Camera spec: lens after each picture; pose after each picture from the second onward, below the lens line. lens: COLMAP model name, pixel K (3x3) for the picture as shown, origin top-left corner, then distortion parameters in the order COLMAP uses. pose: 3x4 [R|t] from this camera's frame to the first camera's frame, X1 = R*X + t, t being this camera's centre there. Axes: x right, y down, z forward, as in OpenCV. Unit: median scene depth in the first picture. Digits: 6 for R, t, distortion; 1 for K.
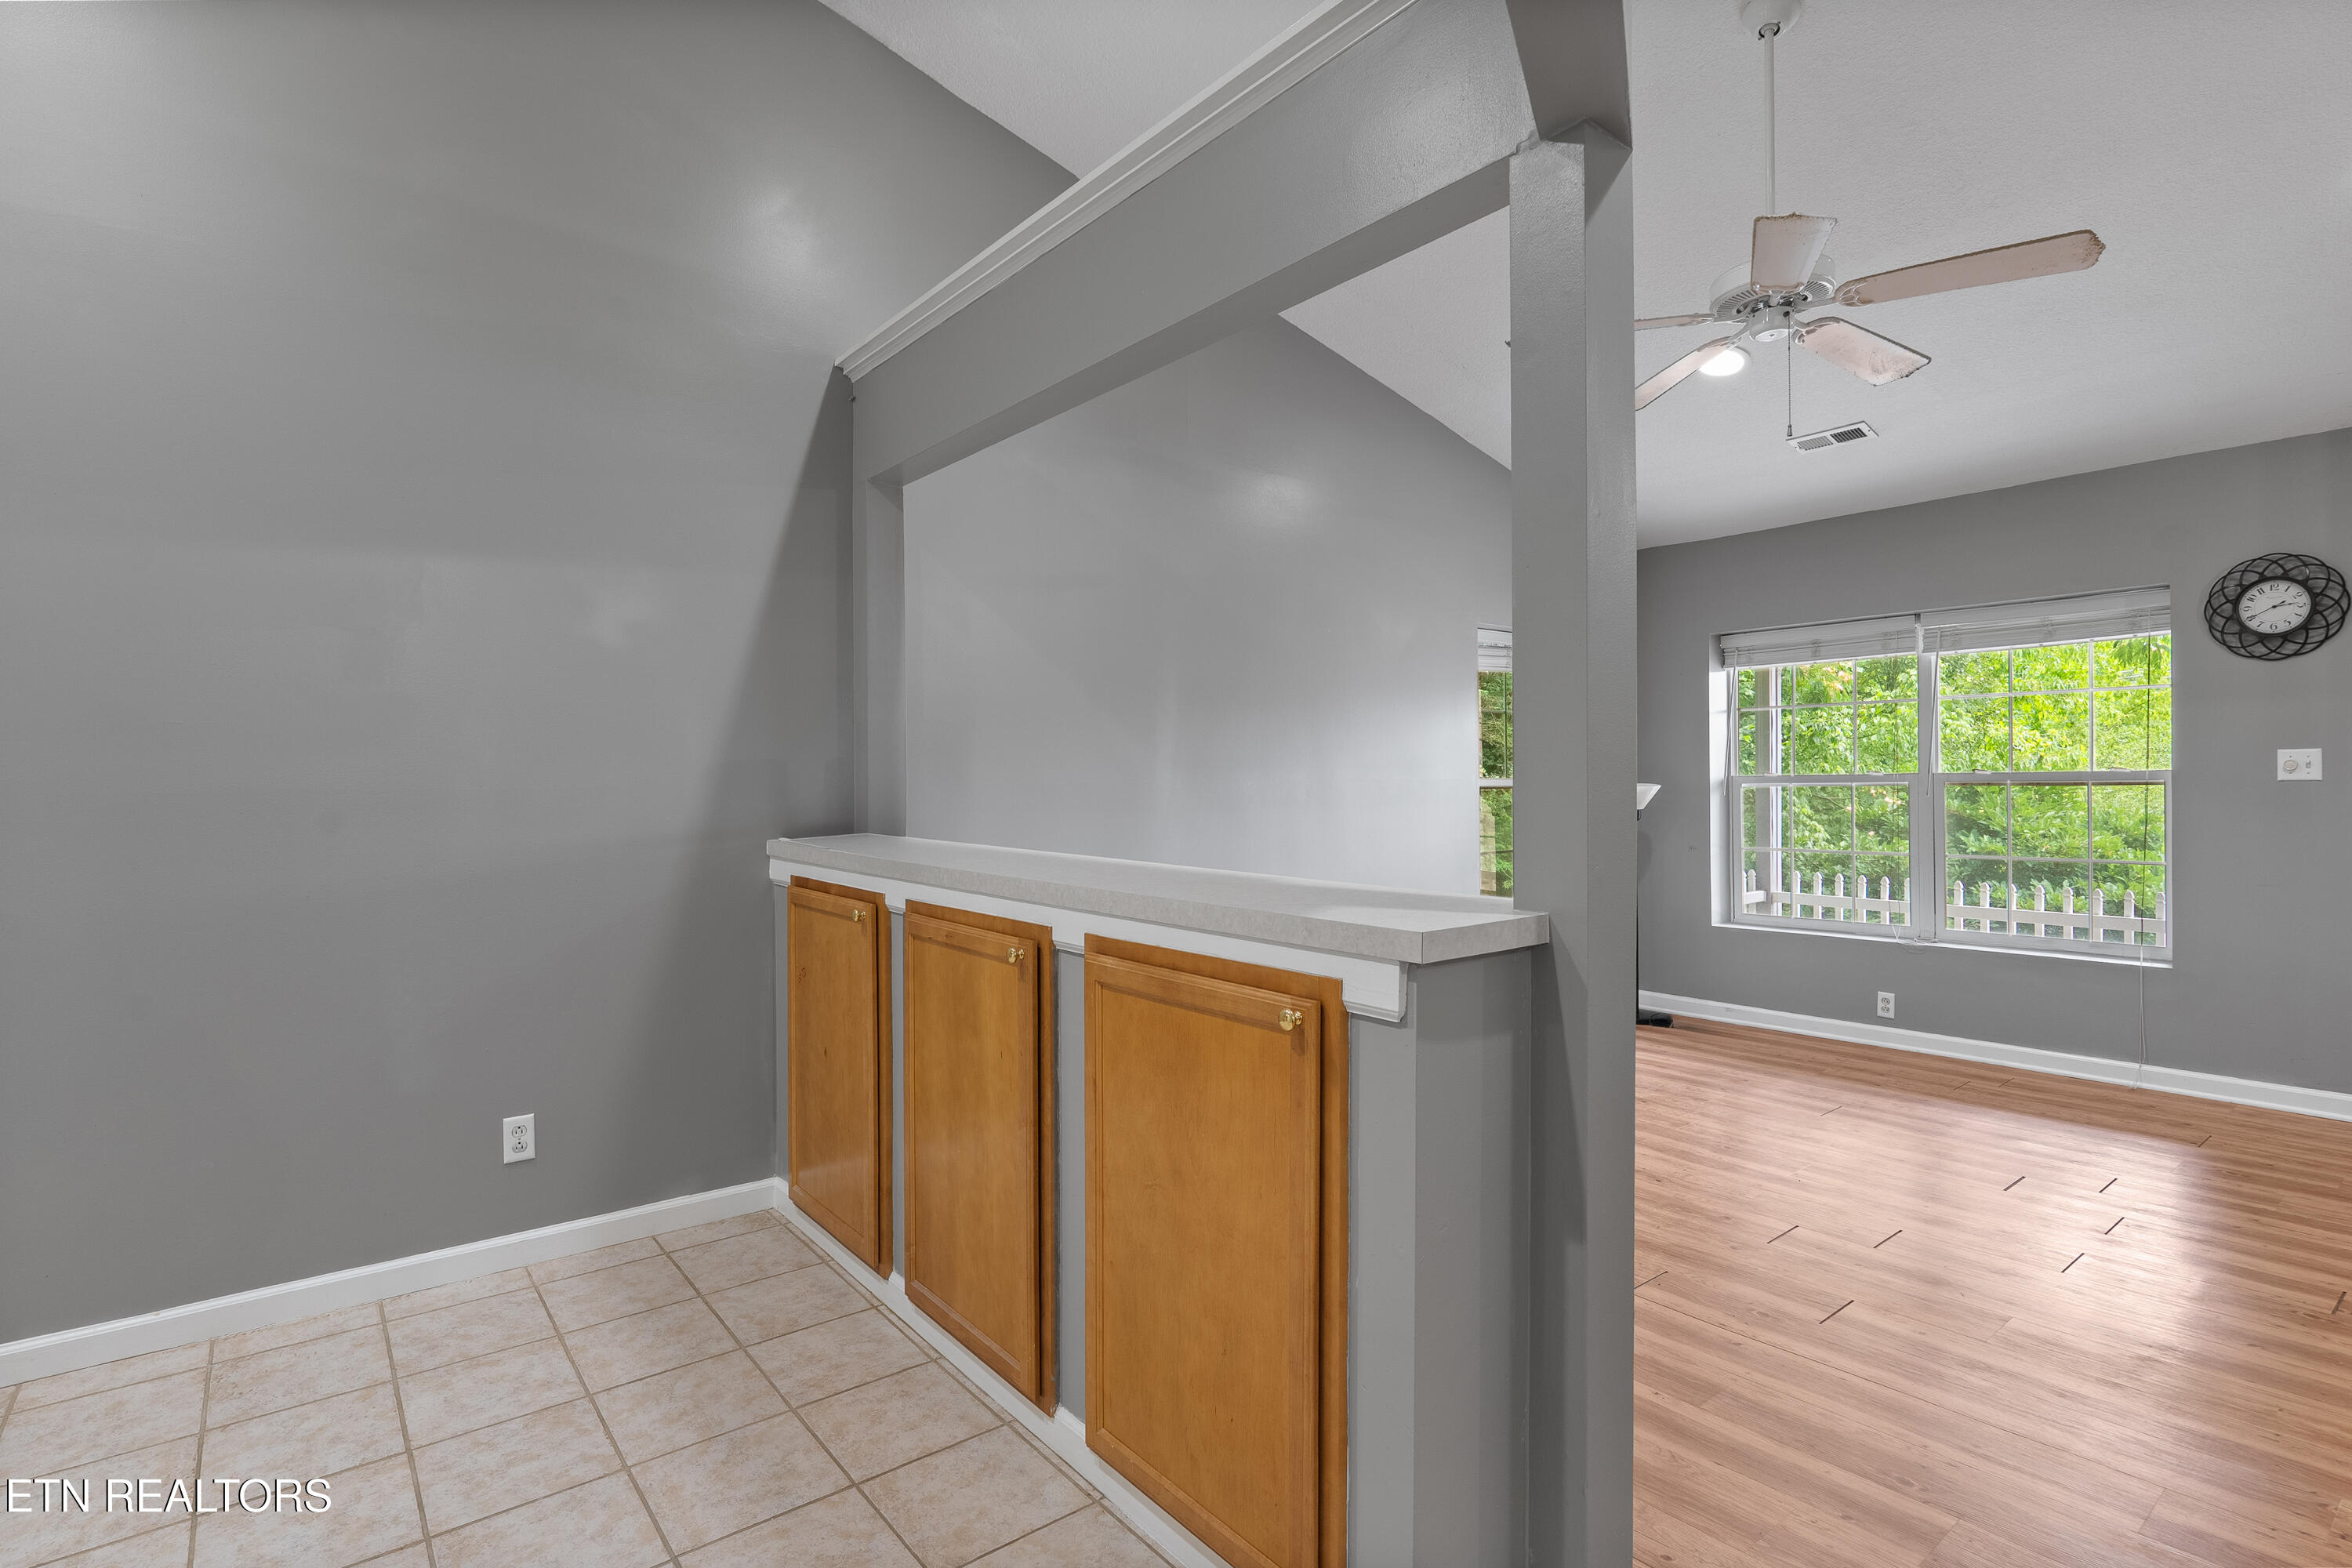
lens RADIAL K [[1149.8, 0, 1183.0], [0, 1149.8, 770.0], [0, 0, 1]] dist [0.003482, 0.000515]
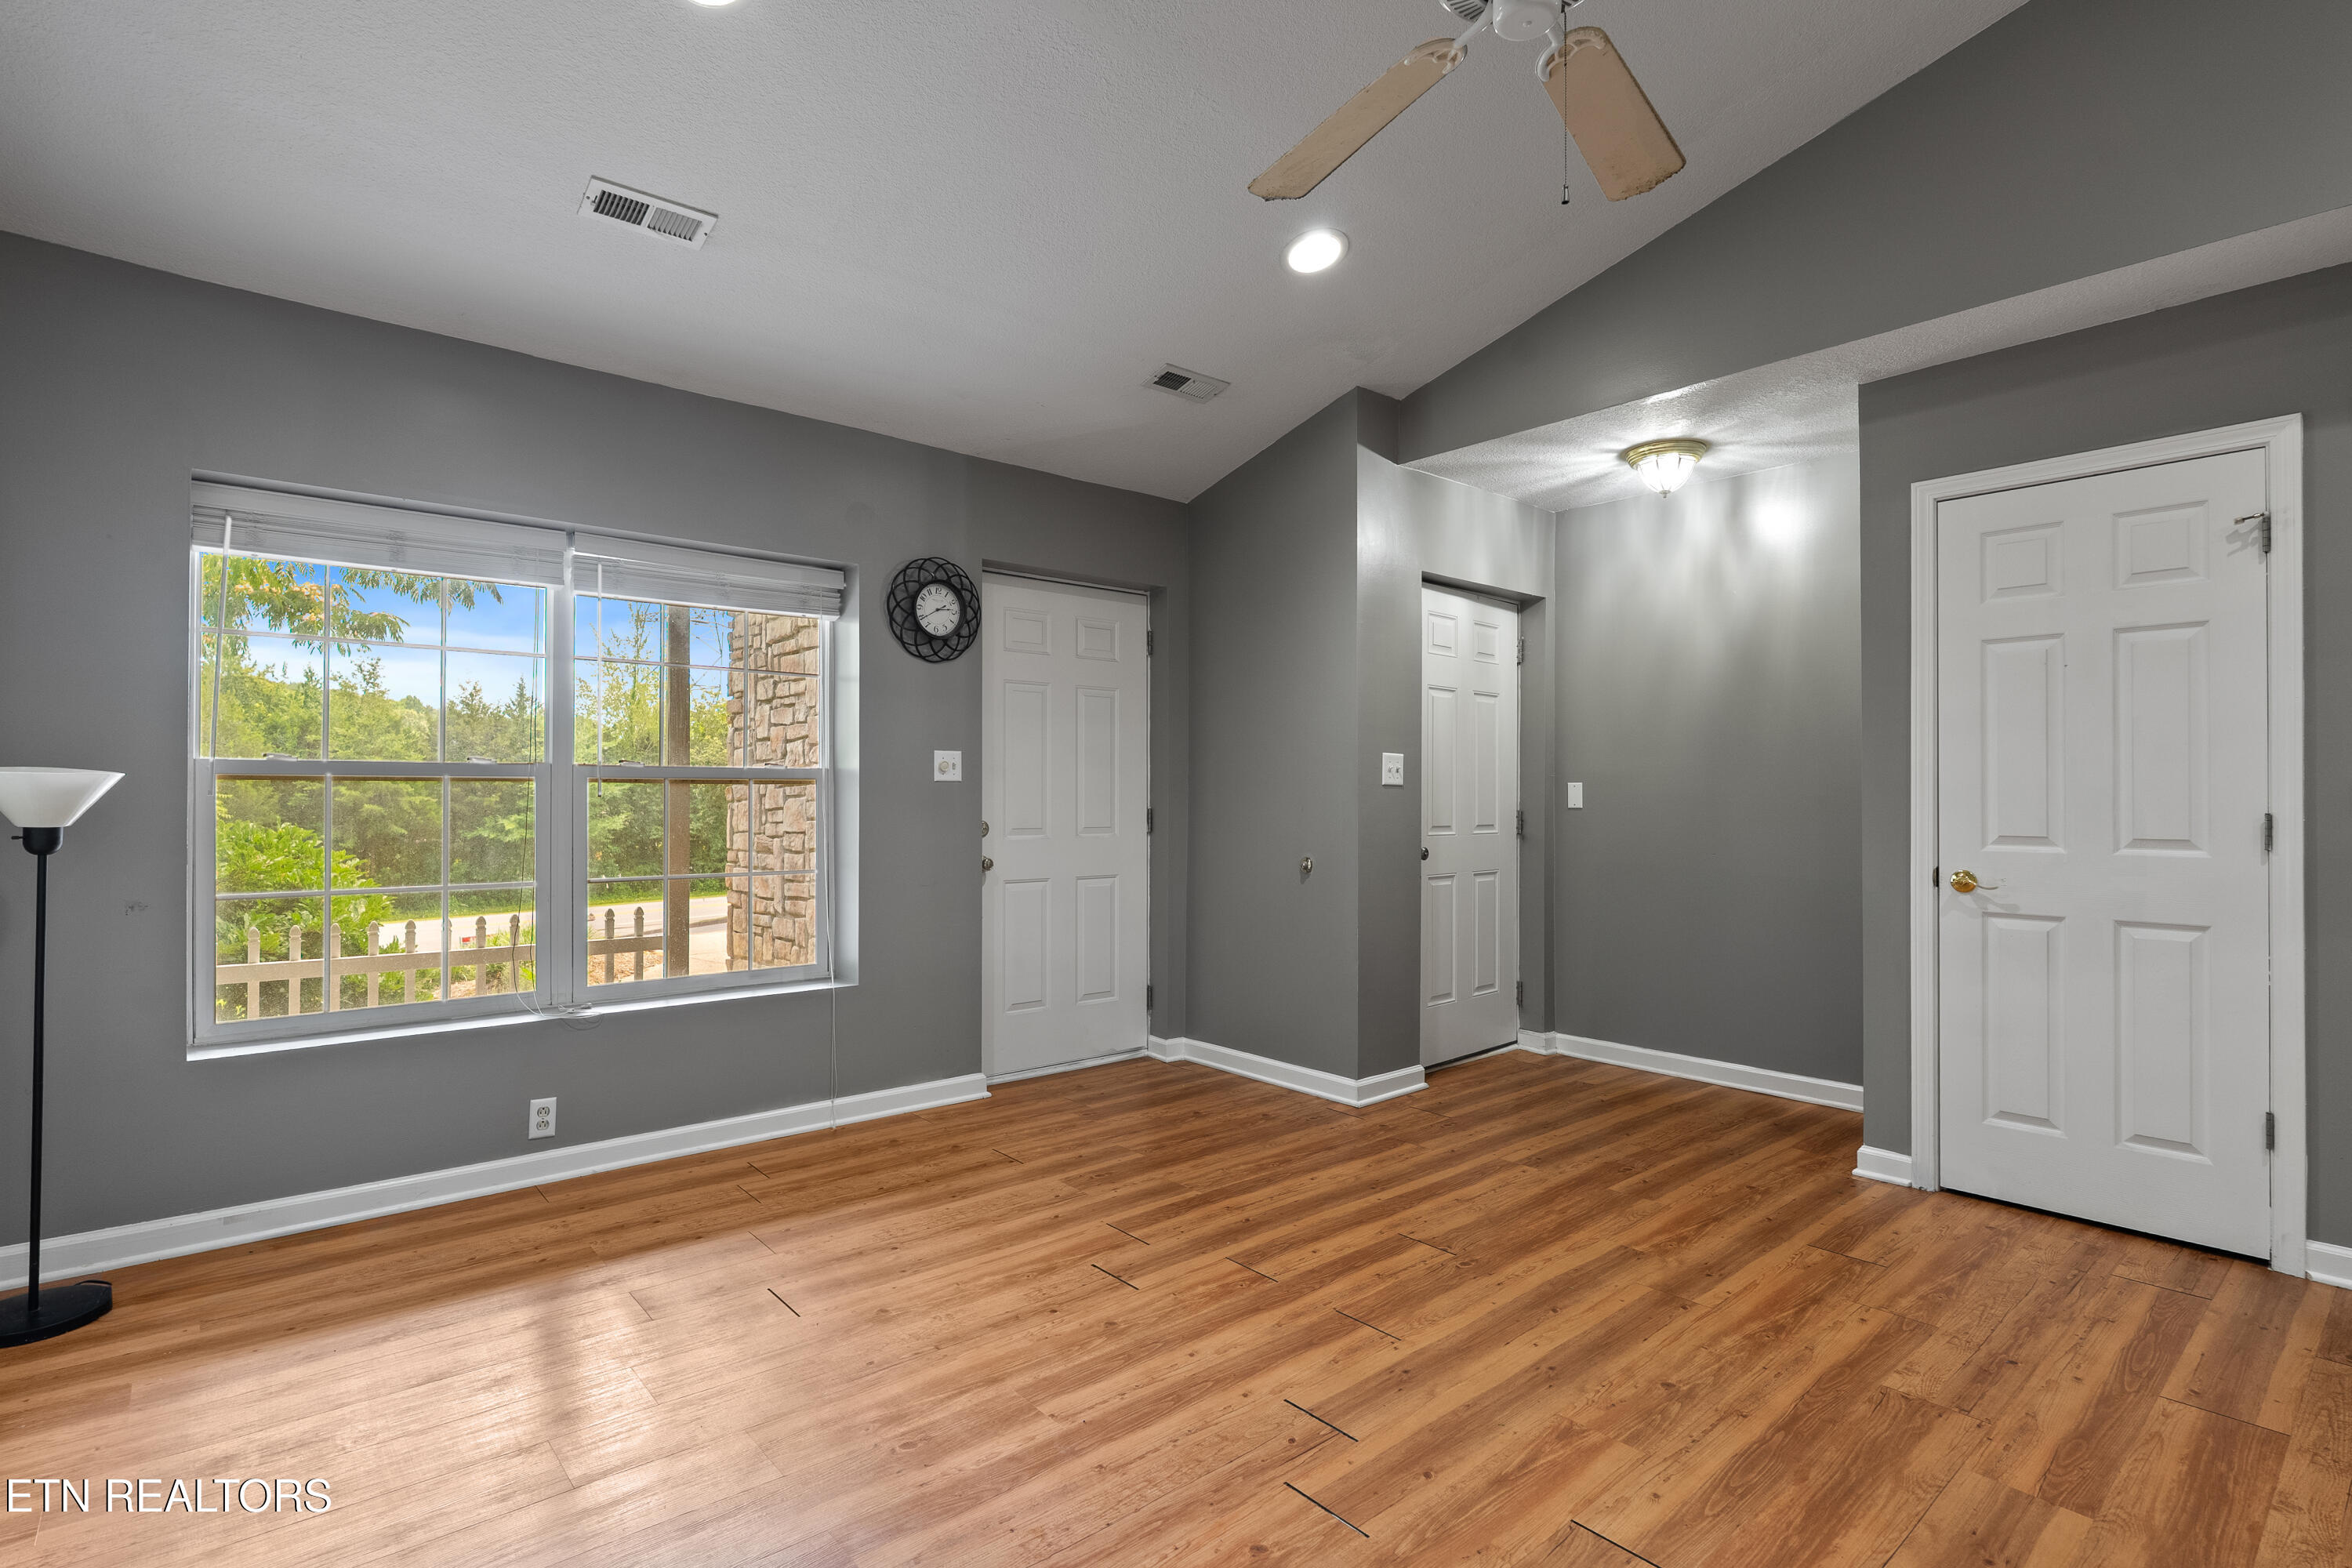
lens RADIAL K [[1149.8, 0, 1190.4], [0, 1149.8, 789.8], [0, 0, 1]] dist [0.003482, 0.000515]
pose [[-0.051629, 0.015779, 0.998542, -0.074661], [-0.010271, 0.999814, -0.016331, 0.031120], [-0.998614, -0.011099, -0.051457, 0.819203]]
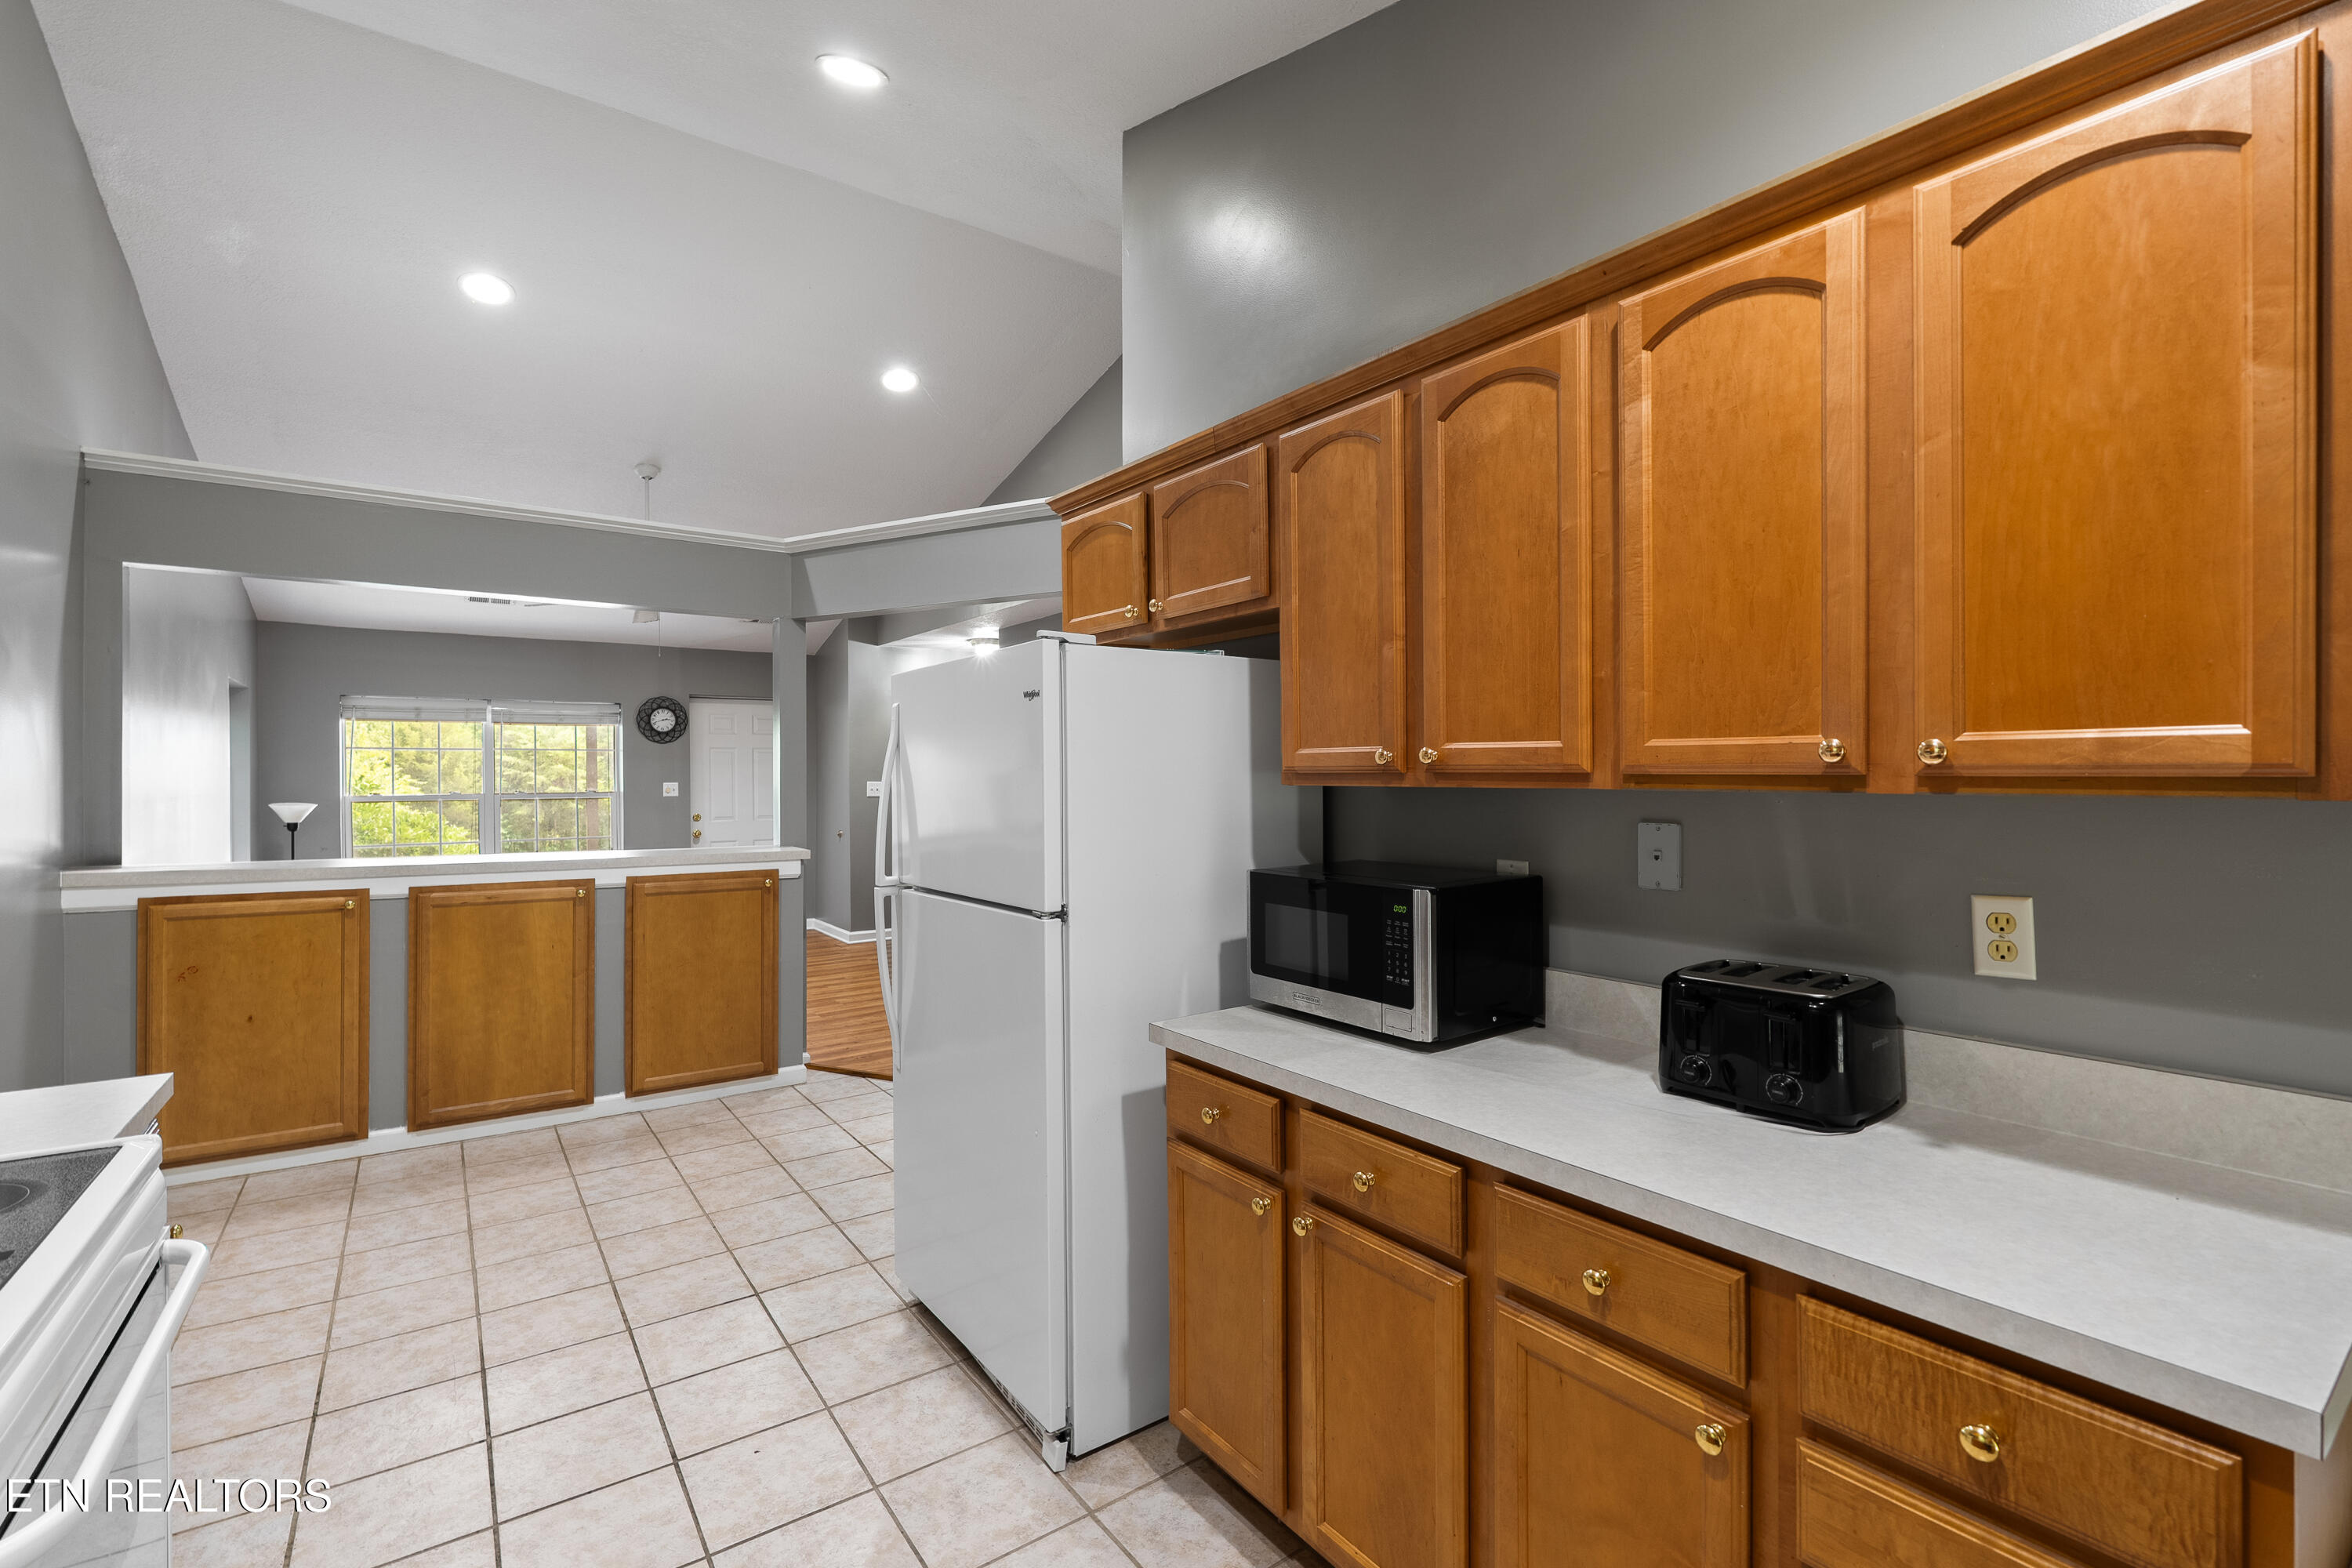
lens RADIAL K [[1031.5, 0, 1172.6], [0, 1031.5, 782.7], [0, 0, 1]] dist [-0.000670, -0.000086]
pose [[0.045303, -0.002474, 0.998970, -1.020217], [-0.004123, 0.999988, 0.002663, -0.027299], [-0.998965, -0.004240, 0.045292, -0.090130]]
